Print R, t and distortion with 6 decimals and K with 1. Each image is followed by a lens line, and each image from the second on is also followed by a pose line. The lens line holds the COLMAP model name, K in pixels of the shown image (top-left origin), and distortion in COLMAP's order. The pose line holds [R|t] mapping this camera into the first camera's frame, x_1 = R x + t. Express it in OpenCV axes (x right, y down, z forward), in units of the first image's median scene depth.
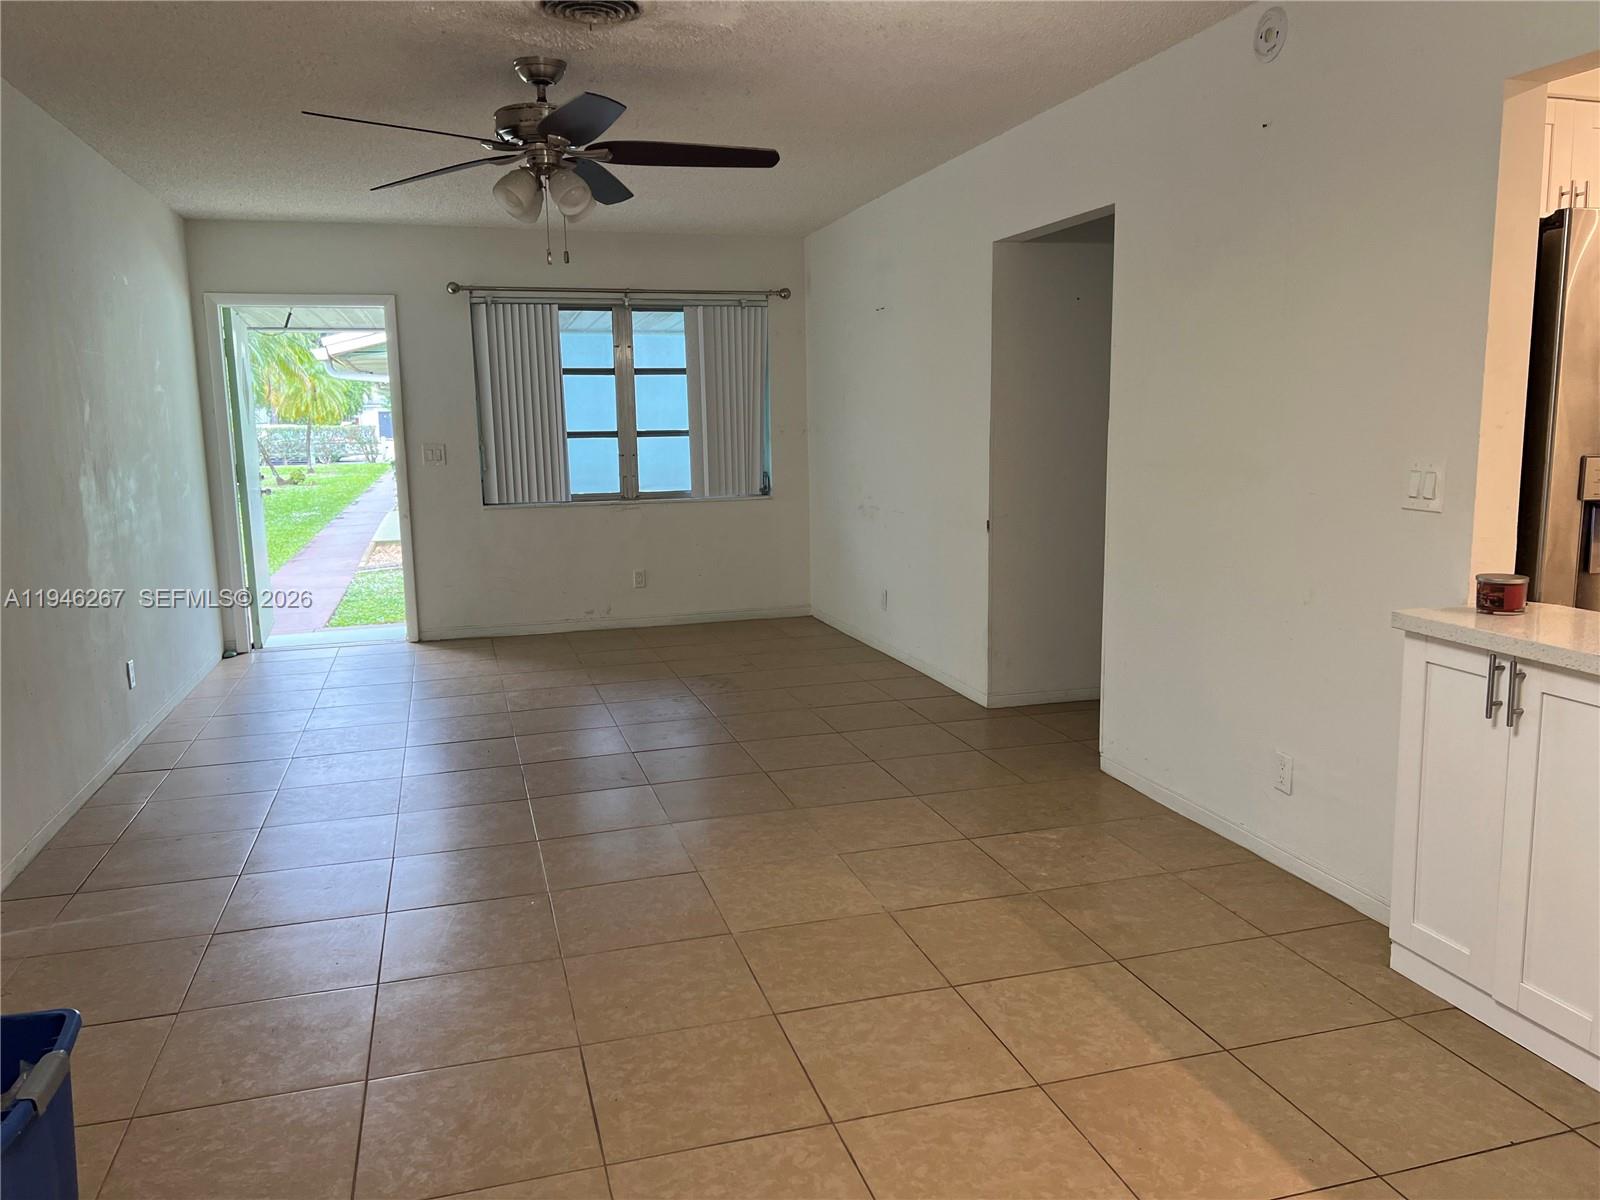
lens RADIAL K [[1204.2, 0, 806.8], [0, 1204.2, 597.5], [0, 0, 1]] dist [0.000621, 0.000428]
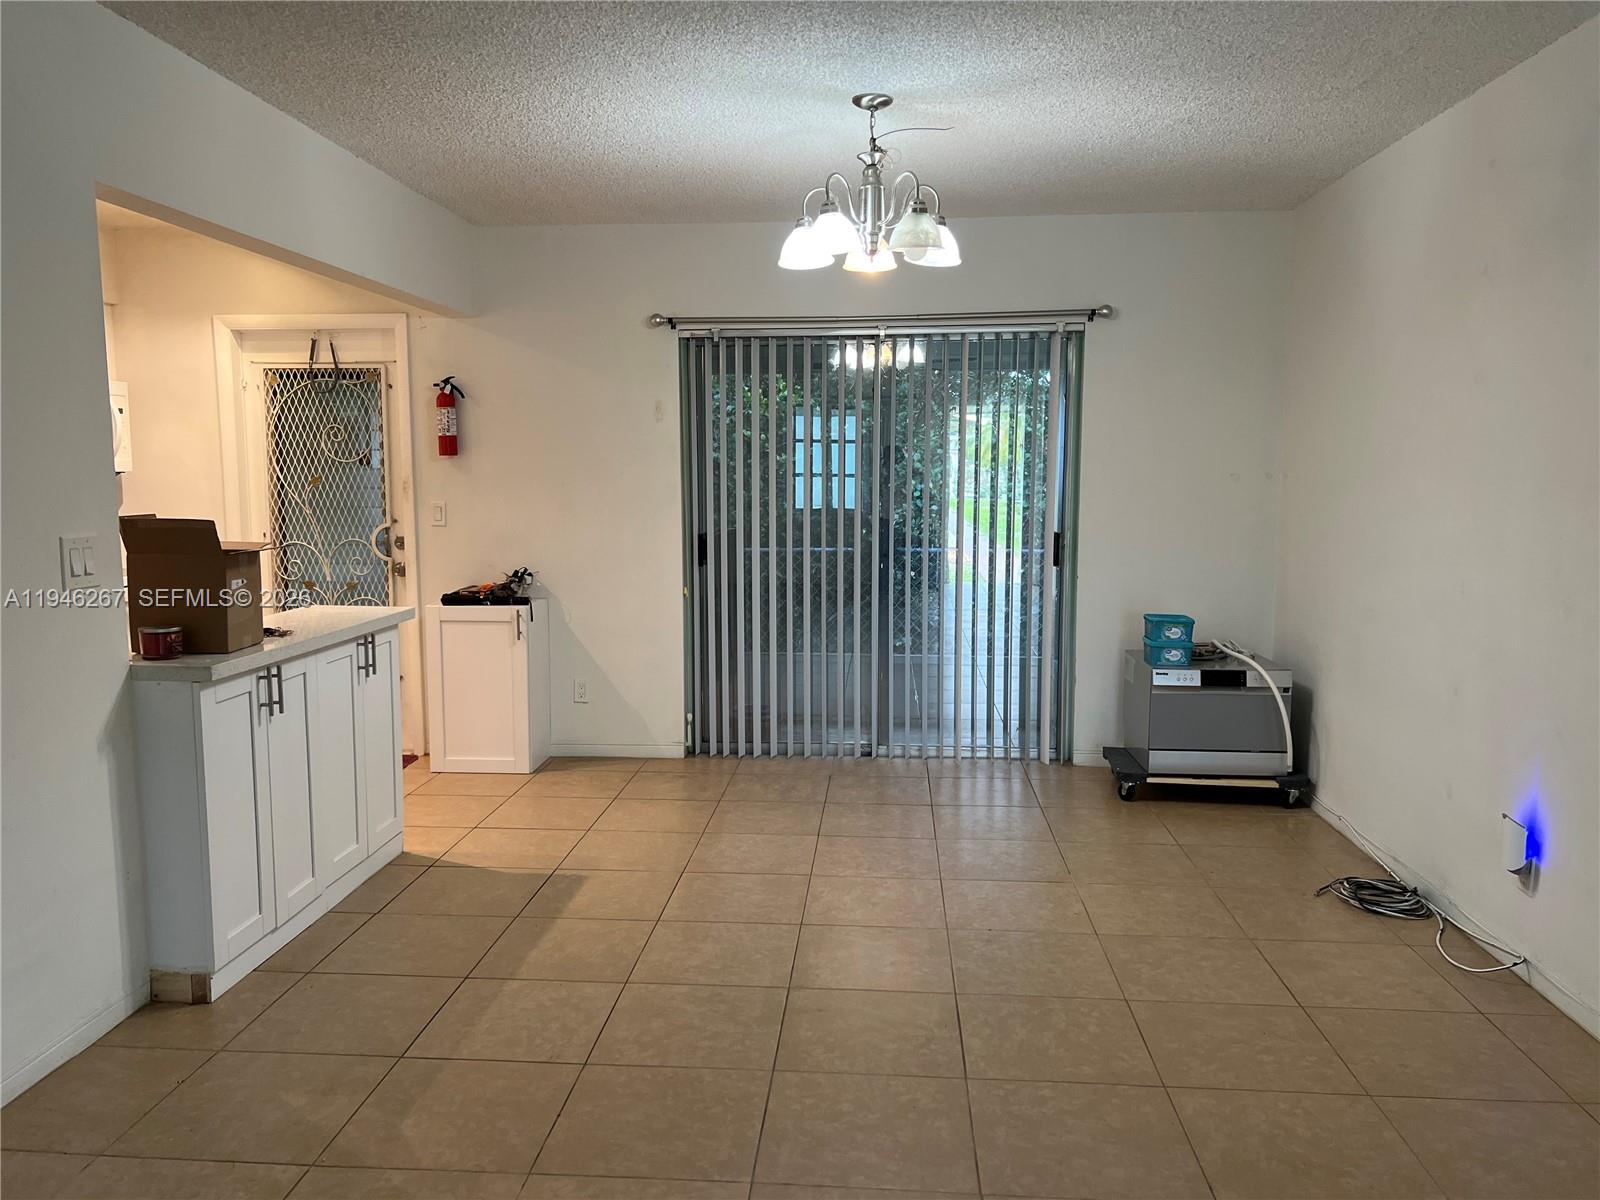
lens RADIAL K [[1204.2, 0, 802.7], [0, 1204.2, 601.1], [0, 0, 1]] dist [0.000621, 0.000428]
pose [[-0.936943, -0.022973, 0.348726, -0.417488], [0.069721, 0.965492, 0.250927, -0.301271], [-0.342457, 0.259418, -0.903009, 1.919017]]
